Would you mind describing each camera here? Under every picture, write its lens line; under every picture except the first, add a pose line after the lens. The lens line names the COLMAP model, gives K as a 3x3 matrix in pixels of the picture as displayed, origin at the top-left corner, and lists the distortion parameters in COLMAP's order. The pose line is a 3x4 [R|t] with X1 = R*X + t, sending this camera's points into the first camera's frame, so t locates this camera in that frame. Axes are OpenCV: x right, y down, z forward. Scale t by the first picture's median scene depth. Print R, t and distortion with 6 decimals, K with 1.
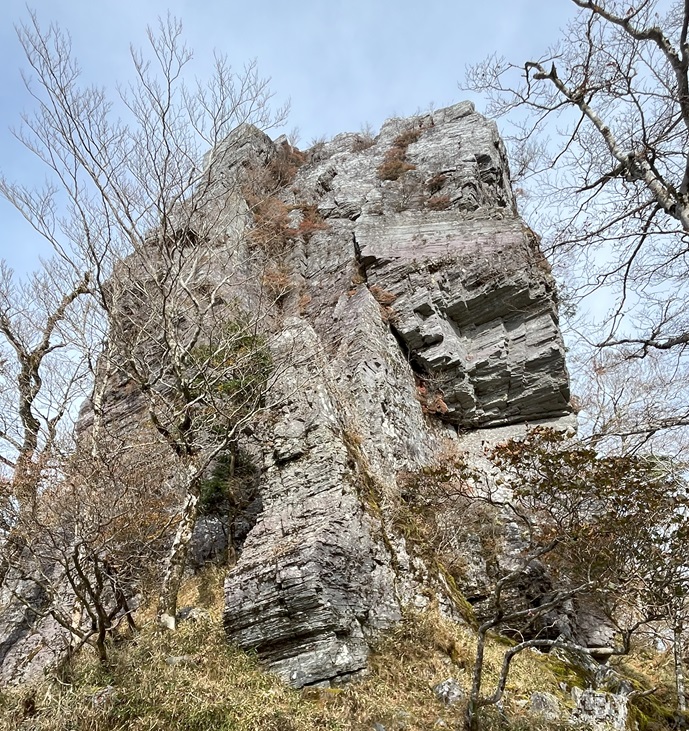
lens RADIAL K [[772.7, 0, 344.6], [0, 772.7, 365.9], [0, 0, 1]] dist [-0.006222, 0.000000]
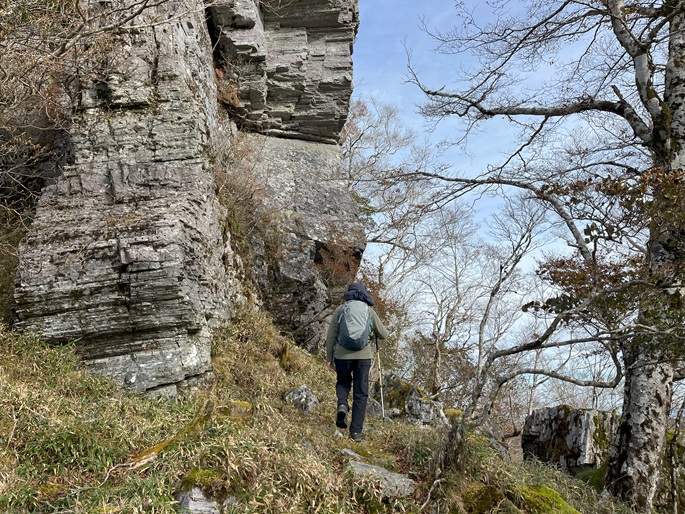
lens RADIAL K [[622.3, 0, 342.5], [0, 622.3, 256.7], [0, 0, 1]] dist [0.048065, 0.008402]
pose [[0.716276, 0.142529, 0.683106, -0.333749], [-0.304563, 0.944613, 0.122260, 0.125587], [-0.627846, -0.295620, 0.720013, 0.397394]]
